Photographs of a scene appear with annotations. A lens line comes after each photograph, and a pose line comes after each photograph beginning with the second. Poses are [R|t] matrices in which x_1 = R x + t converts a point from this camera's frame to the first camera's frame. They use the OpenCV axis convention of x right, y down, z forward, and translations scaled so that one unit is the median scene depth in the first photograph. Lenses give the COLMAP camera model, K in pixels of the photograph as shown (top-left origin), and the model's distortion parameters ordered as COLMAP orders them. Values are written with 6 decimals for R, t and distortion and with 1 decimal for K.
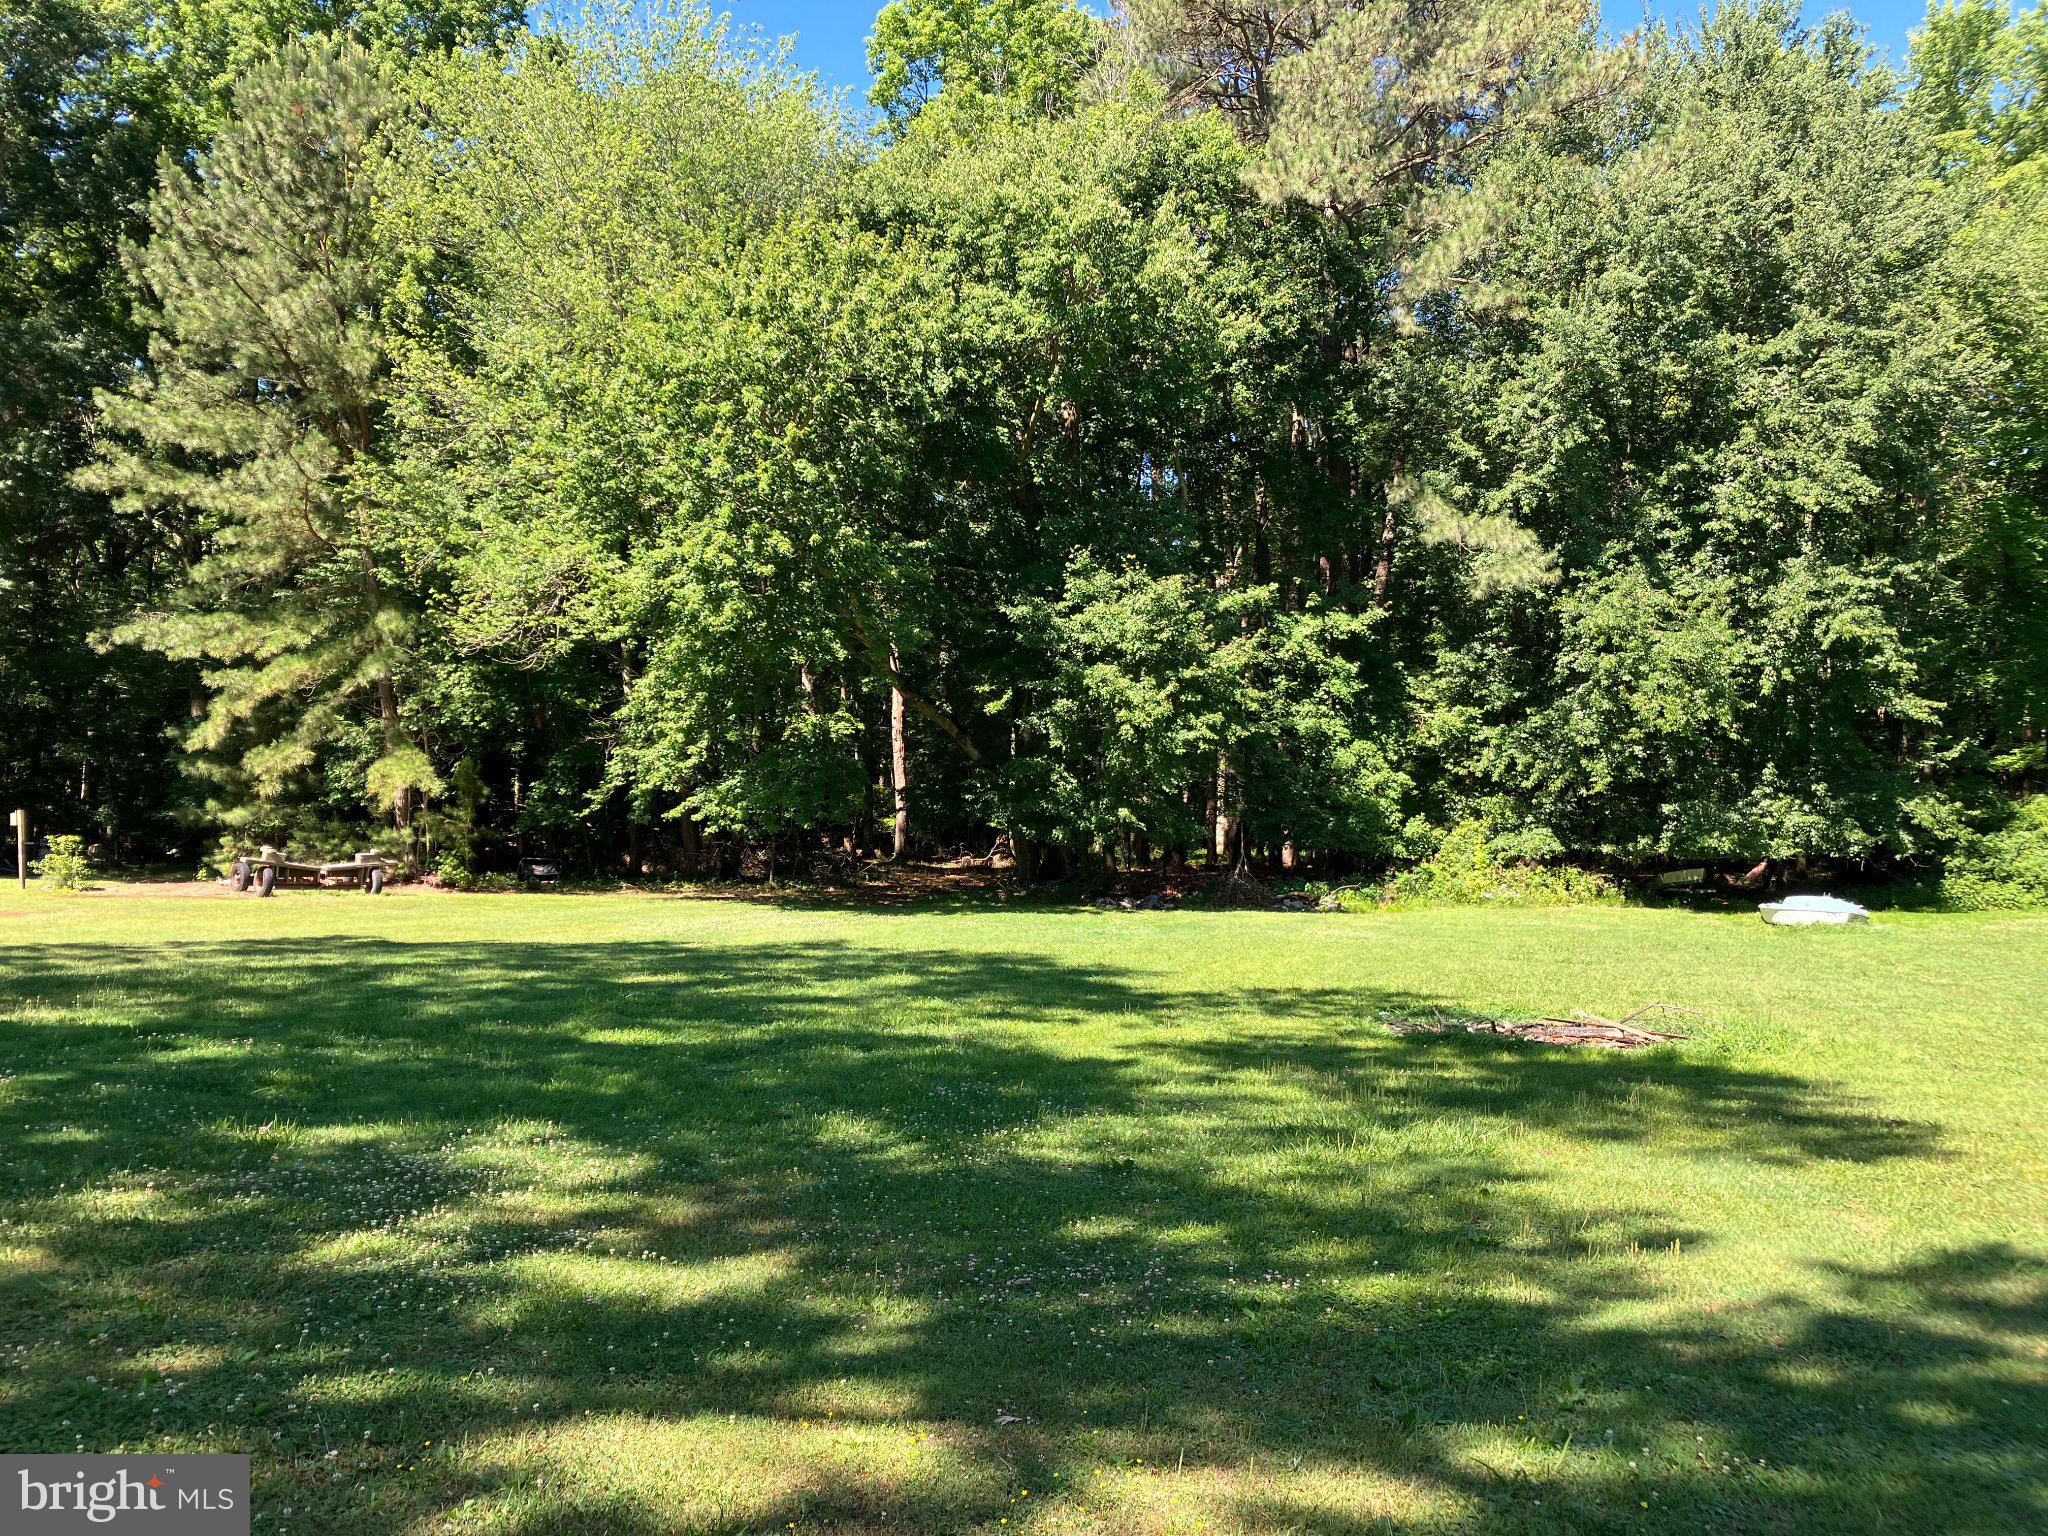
lens RADIAL K [[1645.8, 0, 1024.0], [0, 1645.8, 768.0], [0, 0, 1]] dist [0.049162, -0.096269]
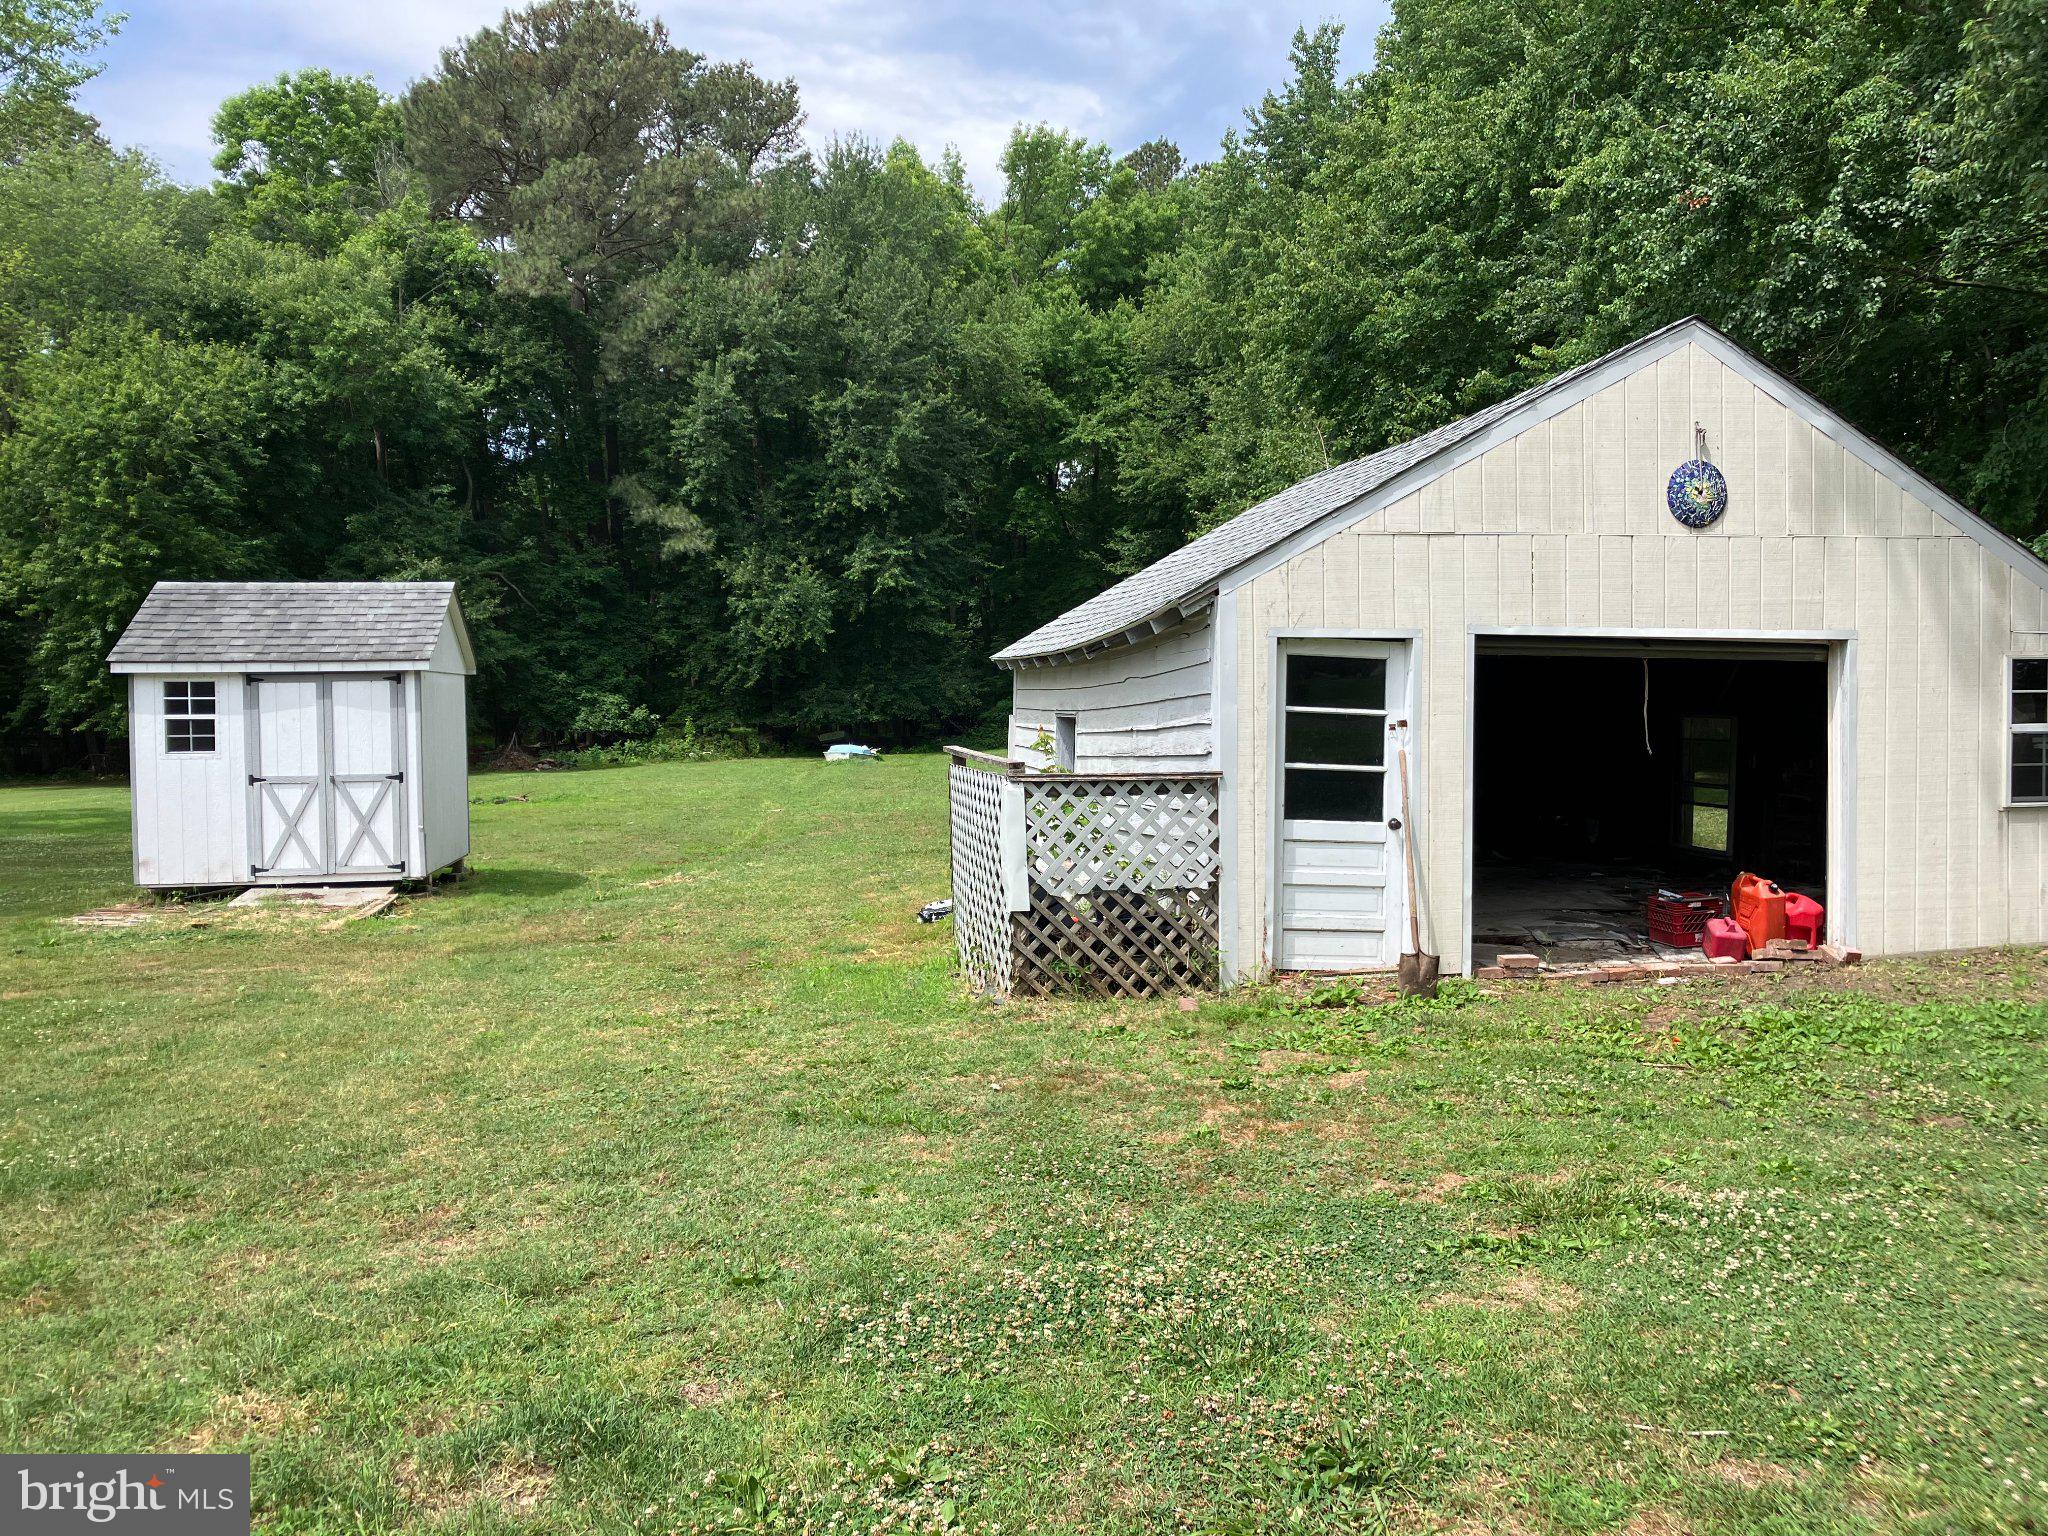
lens RADIAL K [[1645.8, 0, 1024.0], [0, 1645.8, 768.0], [0, 0, 1]] dist [0.049162, -0.096269]
pose [[0.948054, -0.049149, 0.314289, 0.104203], [0.024872, 0.996420, 0.080796, -0.028740], [-0.317135, -0.068782, 0.945883, -0.575542]]
